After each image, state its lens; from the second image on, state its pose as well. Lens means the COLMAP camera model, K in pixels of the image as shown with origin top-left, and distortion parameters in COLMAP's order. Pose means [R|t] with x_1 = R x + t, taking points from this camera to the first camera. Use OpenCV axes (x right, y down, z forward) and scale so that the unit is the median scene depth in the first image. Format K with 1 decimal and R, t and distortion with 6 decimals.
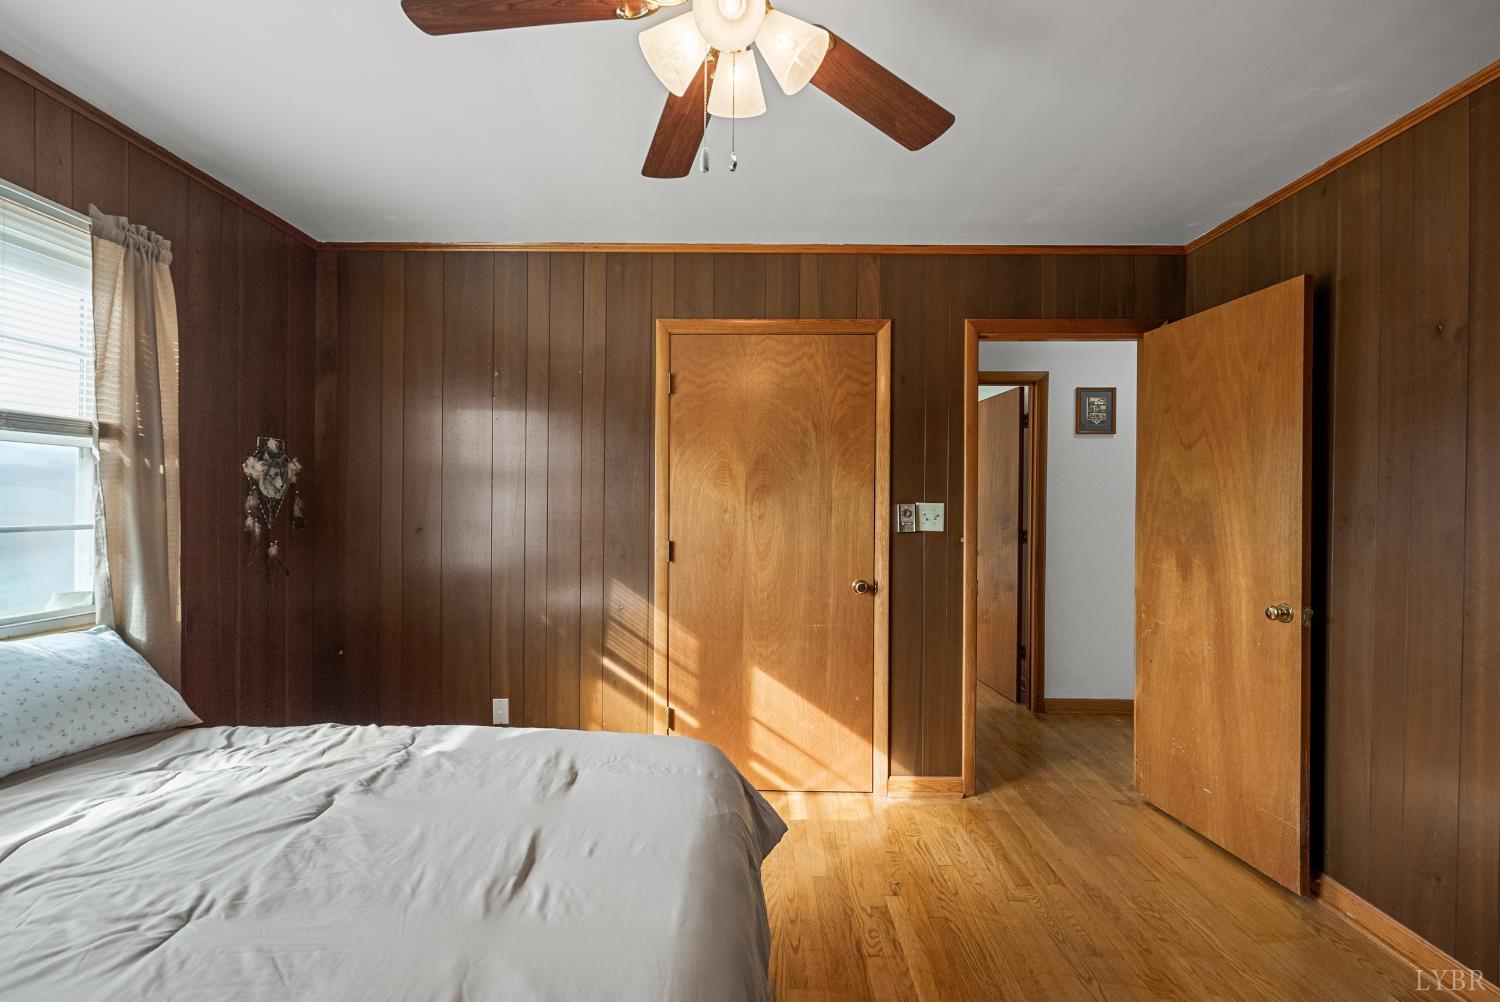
lens RADIAL K [[675.0, 0, 747.7], [0, 675.0, 502.6], [0, 0, 1]] dist [0.000076, 0.001037]
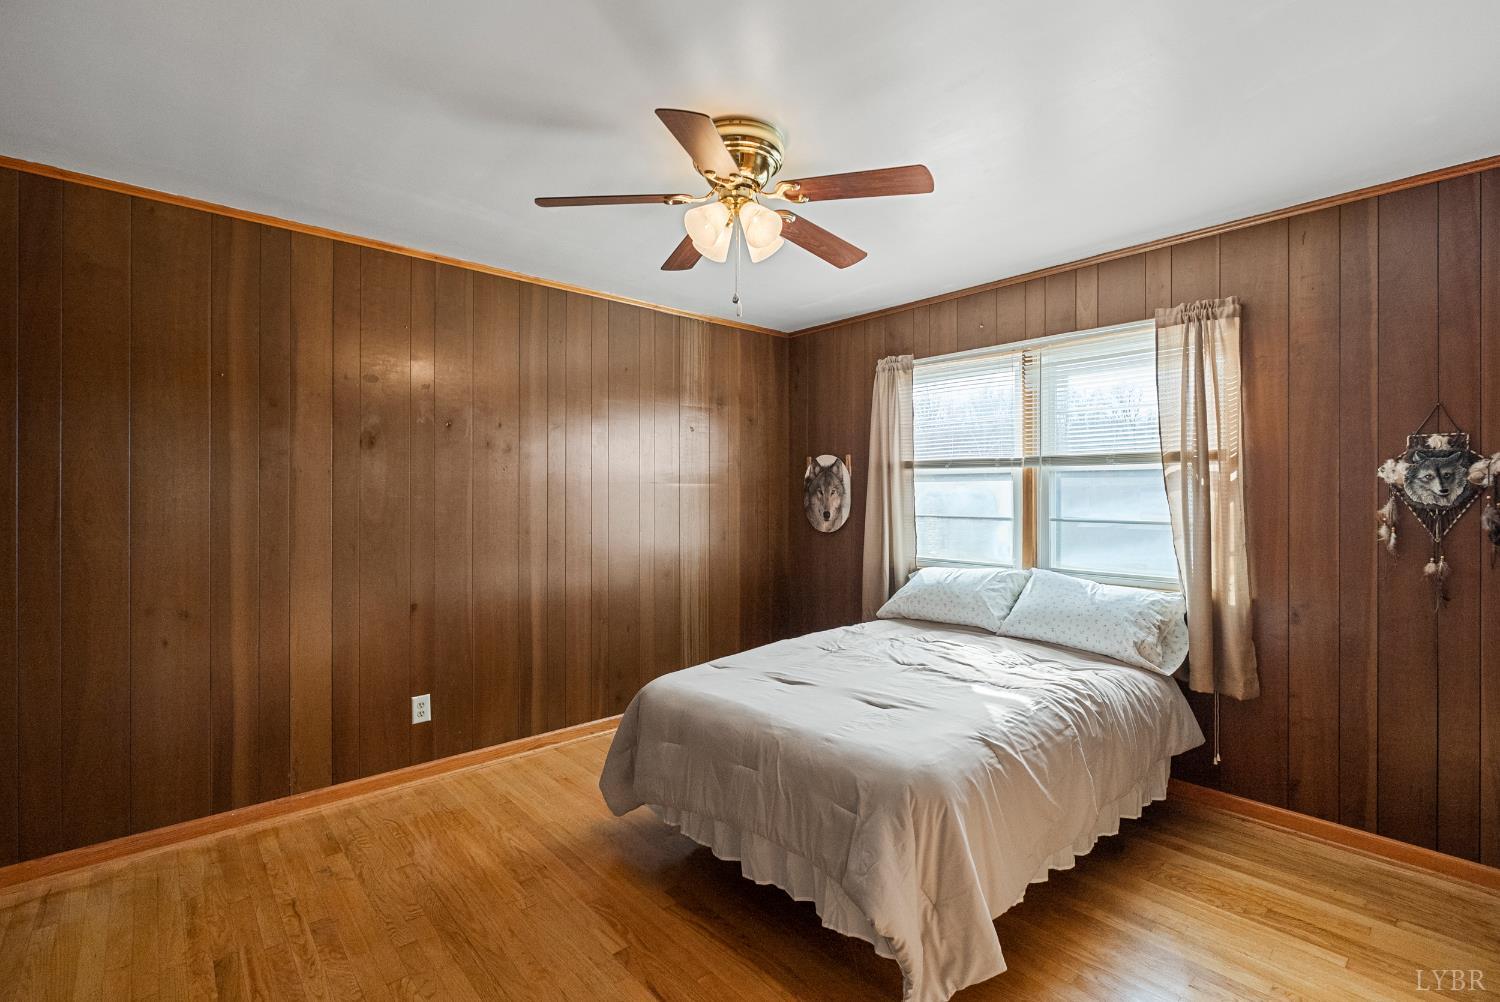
lens RADIAL K [[675.0, 0, 749.6], [0, 675.0, 498.1], [0, 0, 1]] dist [0.000076, 0.001037]
pose [[-0.750825, -0.010091, -0.660424, 0.508287], [-0.012509, 0.999921, -0.001056, -0.004799], [0.660382, 0.007468, -0.750892, 1.115161]]
